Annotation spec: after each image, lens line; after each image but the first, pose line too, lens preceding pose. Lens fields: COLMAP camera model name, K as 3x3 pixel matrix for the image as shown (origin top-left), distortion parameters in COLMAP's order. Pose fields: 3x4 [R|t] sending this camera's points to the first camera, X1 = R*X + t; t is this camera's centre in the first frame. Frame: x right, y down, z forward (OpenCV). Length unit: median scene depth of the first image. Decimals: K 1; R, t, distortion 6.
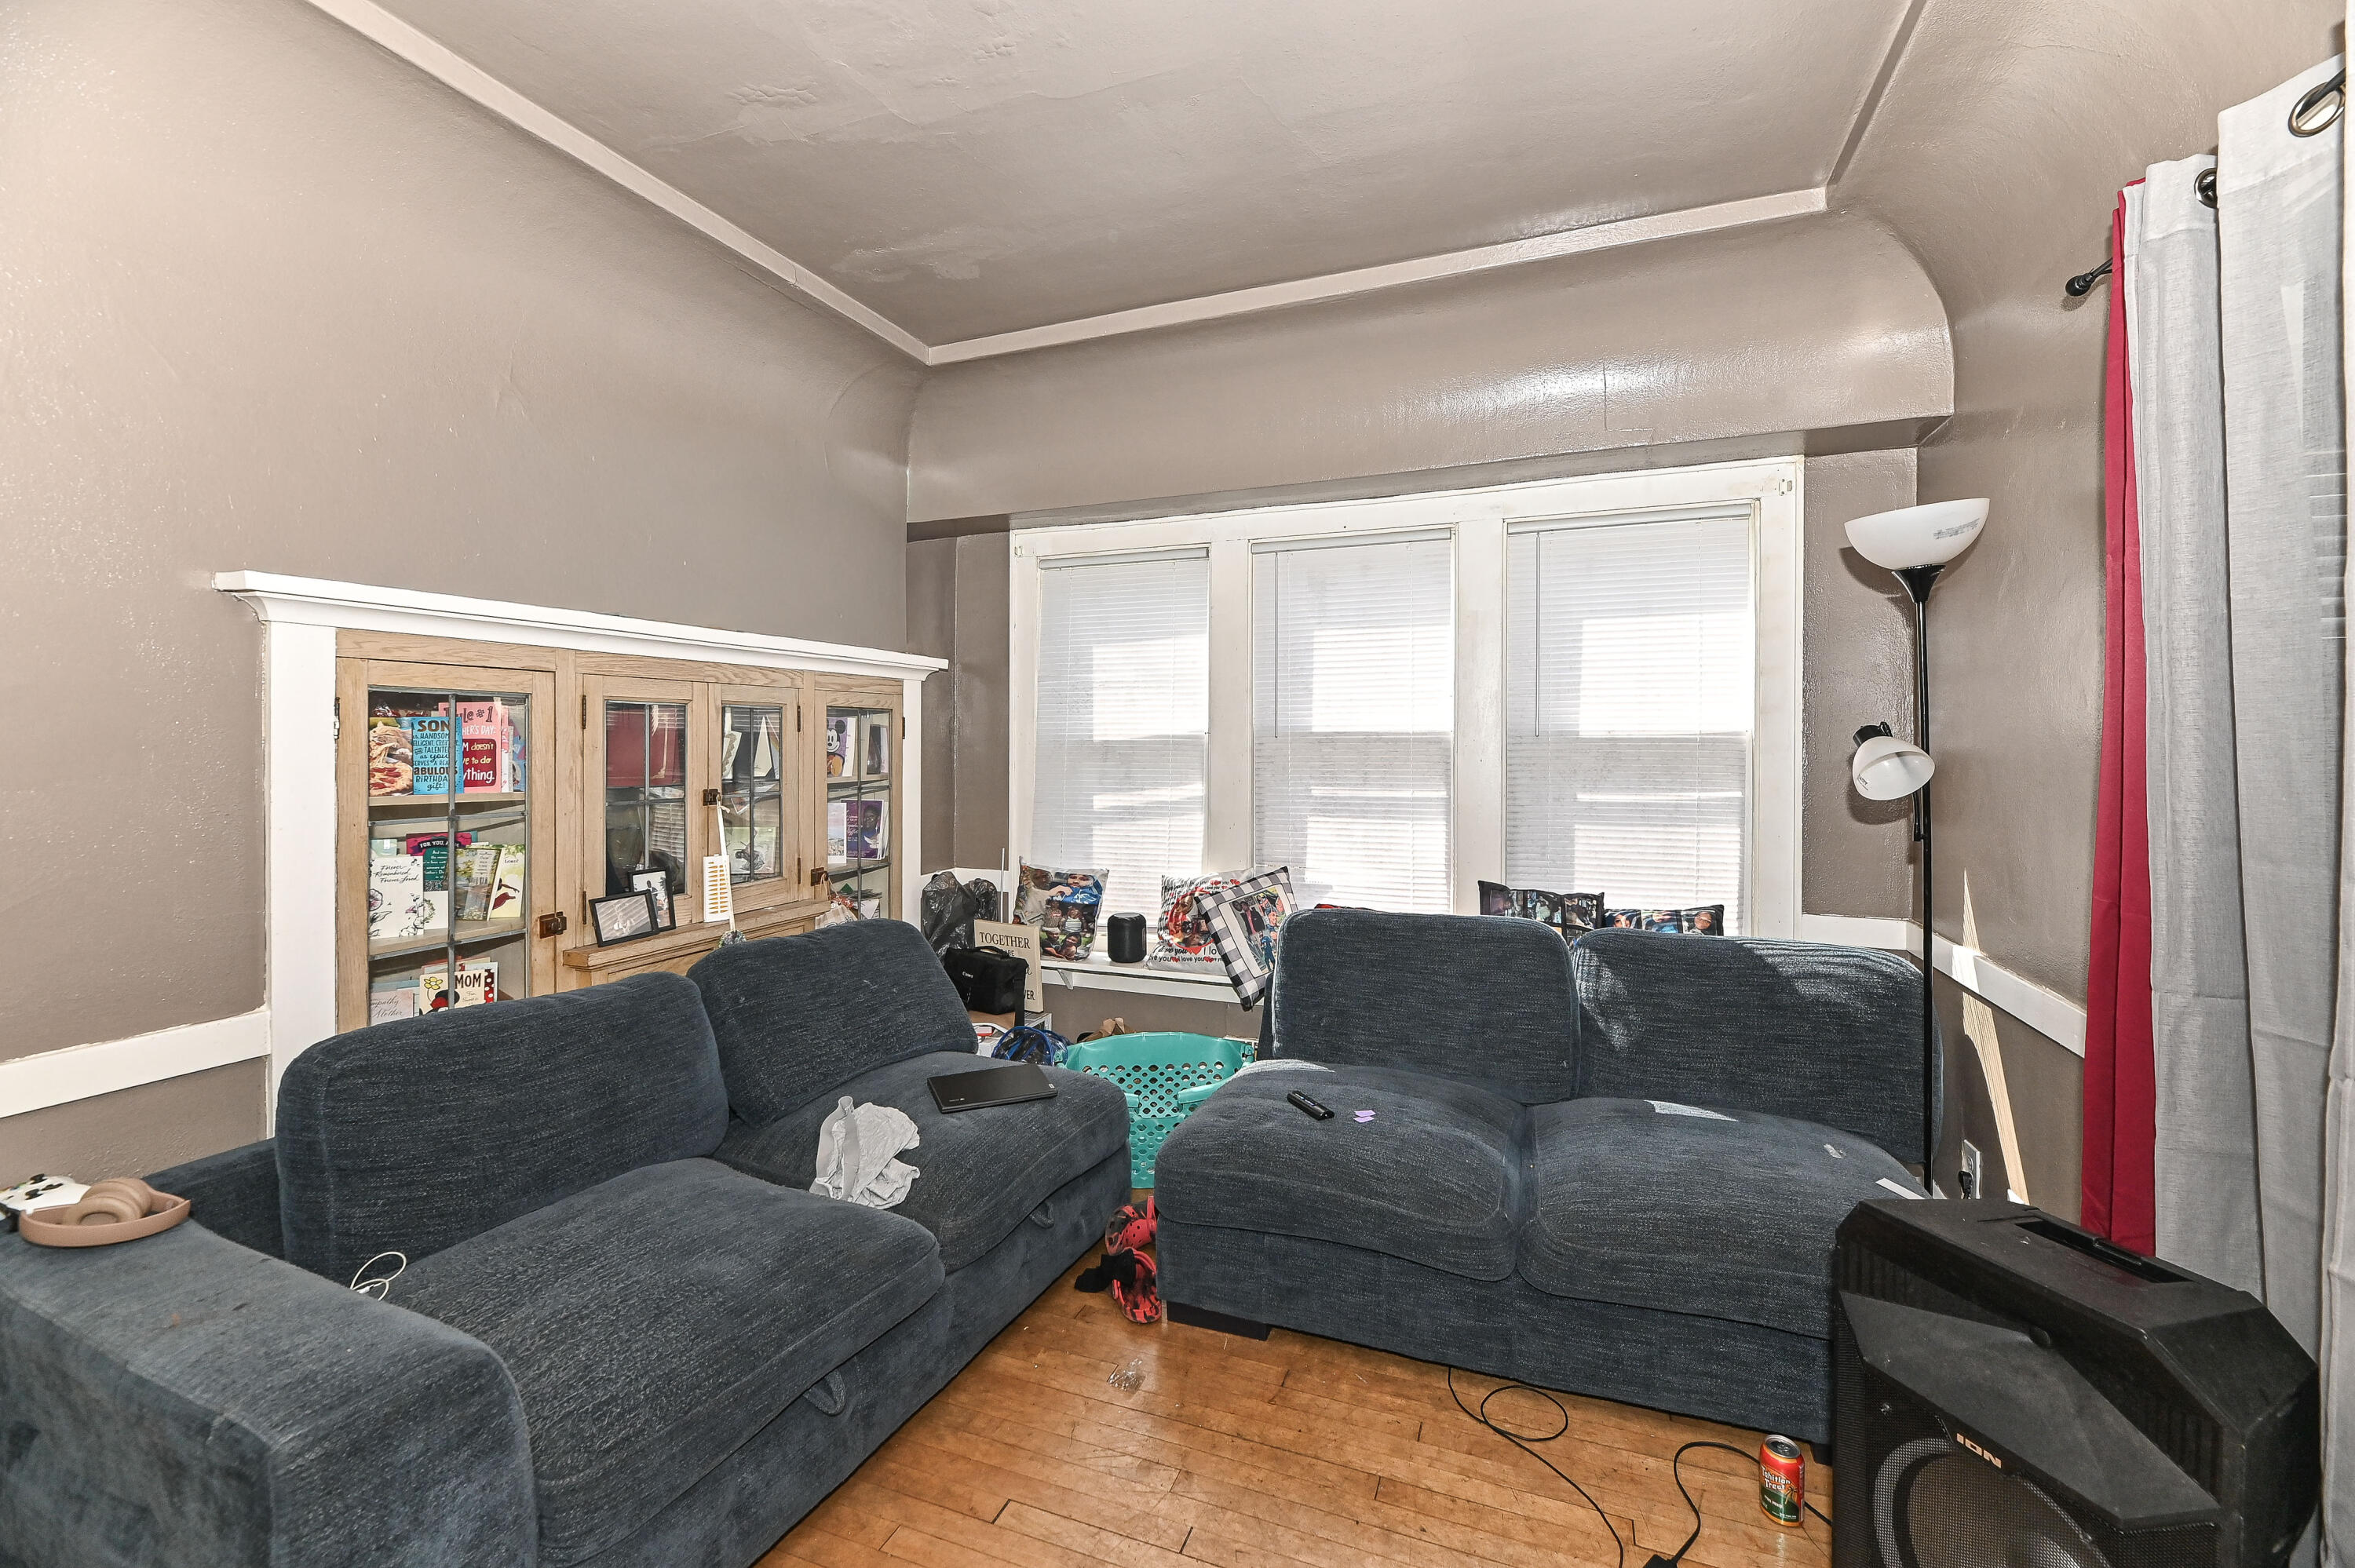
lens RADIAL K [[962.7, 0, 1186.4], [0, 962.7, 754.2], [0, 0, 1]] dist [0.000129, -0.000217]
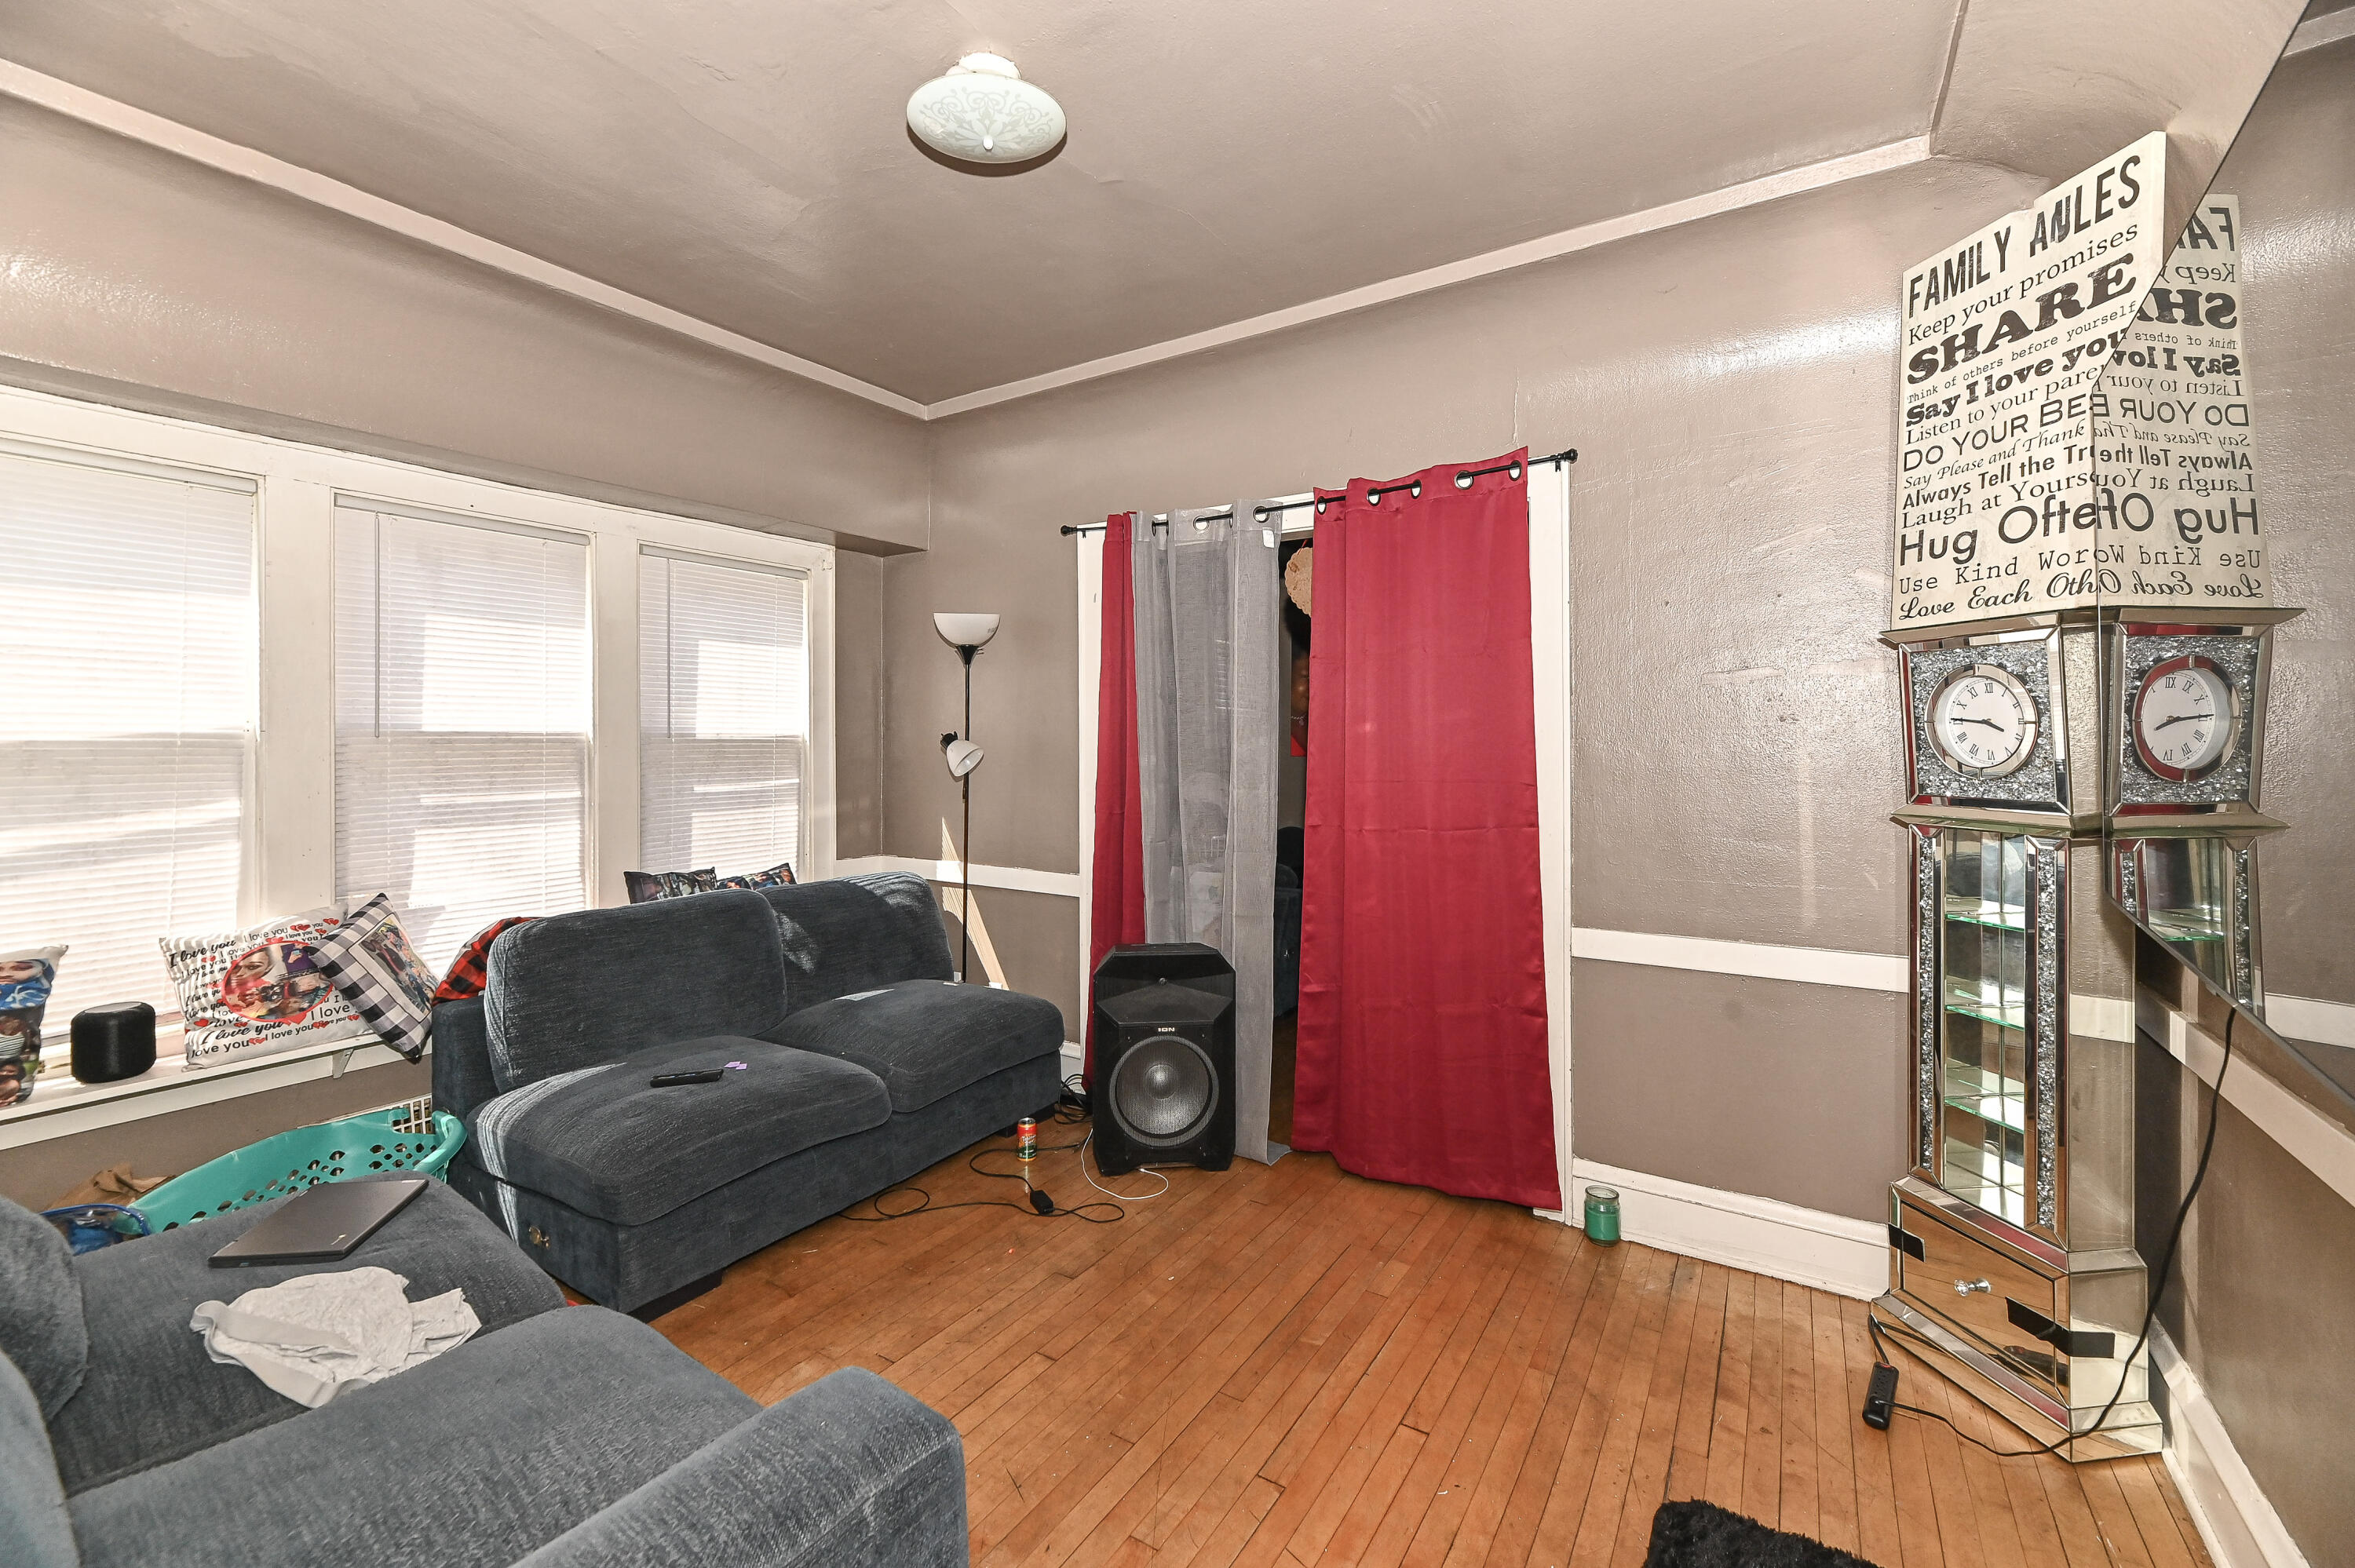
lens RADIAL K [[969.8, 0, 1182.6], [0, 969.8, 734.4], [0, 0, 1]] dist [0.000170, -0.000237]
pose [[0.201047, 0.006689, 0.979559, -0.636587], [0.010577, 0.999904, -0.008999, -0.005689], [-0.979525, 0.012170, 0.200957, 0.173459]]
